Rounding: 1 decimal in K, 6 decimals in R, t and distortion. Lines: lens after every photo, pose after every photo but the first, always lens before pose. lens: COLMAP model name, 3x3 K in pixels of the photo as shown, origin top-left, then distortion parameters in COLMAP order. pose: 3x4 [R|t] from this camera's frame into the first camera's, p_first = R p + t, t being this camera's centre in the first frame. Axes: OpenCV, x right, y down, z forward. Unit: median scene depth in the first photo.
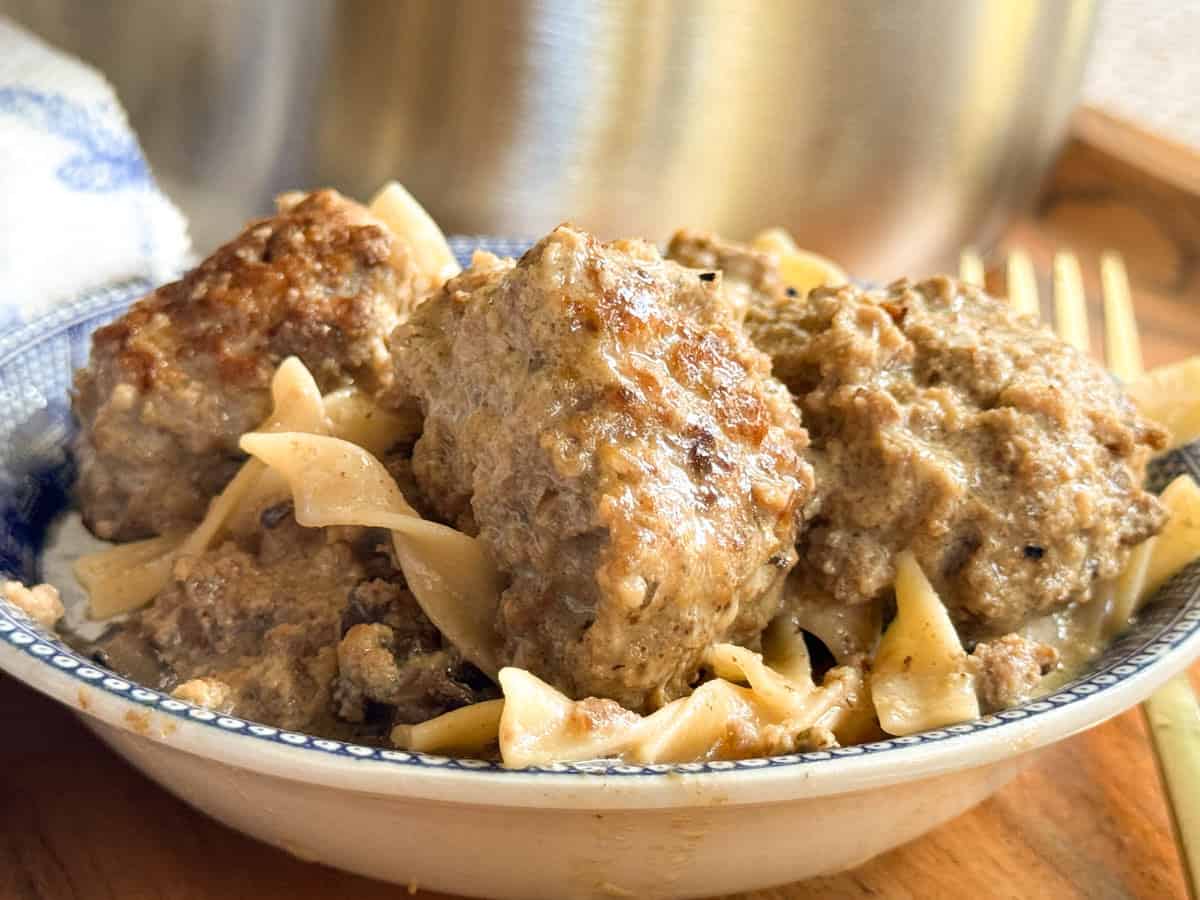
lens RADIAL K [[2591.1, 0, 600.0], [0, 2591.1, 450.0], [0, 0, 1]] dist [0.157517, -0.333870]
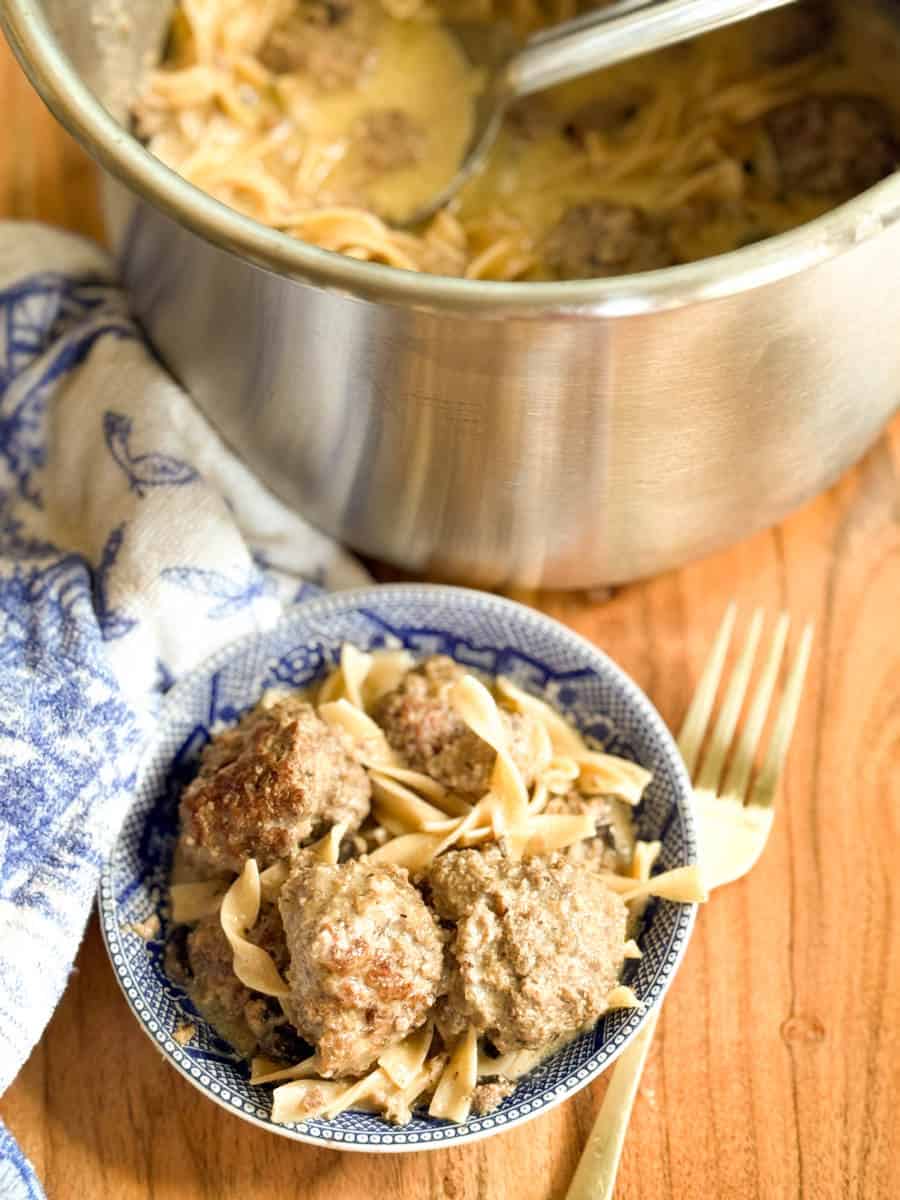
lens RADIAL K [[2591.1, 0, 450.0], [0, 2591.1, 600.0], [0, 0, 1]] dist [0.157517, -0.333870]
pose [[0.938897, 0.257062, -0.228893, 0.552952], [-0.048124, 0.756510, 0.652209, -1.842249], [0.340818, -0.601341, 0.722656, -0.517917]]
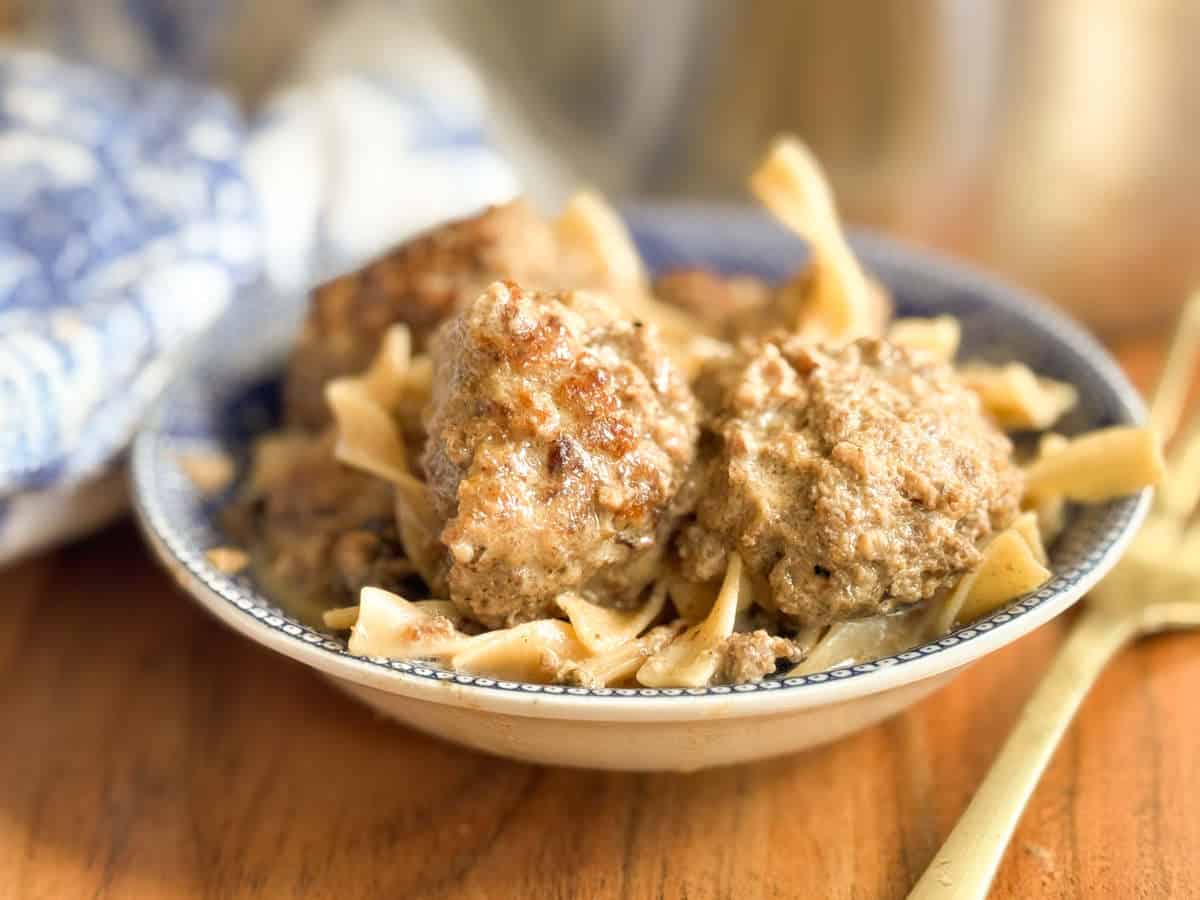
lens RADIAL K [[2591.1, 0, 600.0], [0, 2591.1, 450.0], [0, 0, 1]] dist [0.157517, -0.333870]
pose [[0.885537, 0.175286, -0.430230, 0.624354], [-0.127150, 0.982173, 0.138450, -0.189470], [0.446829, -0.067899, 0.892039, -0.219337]]
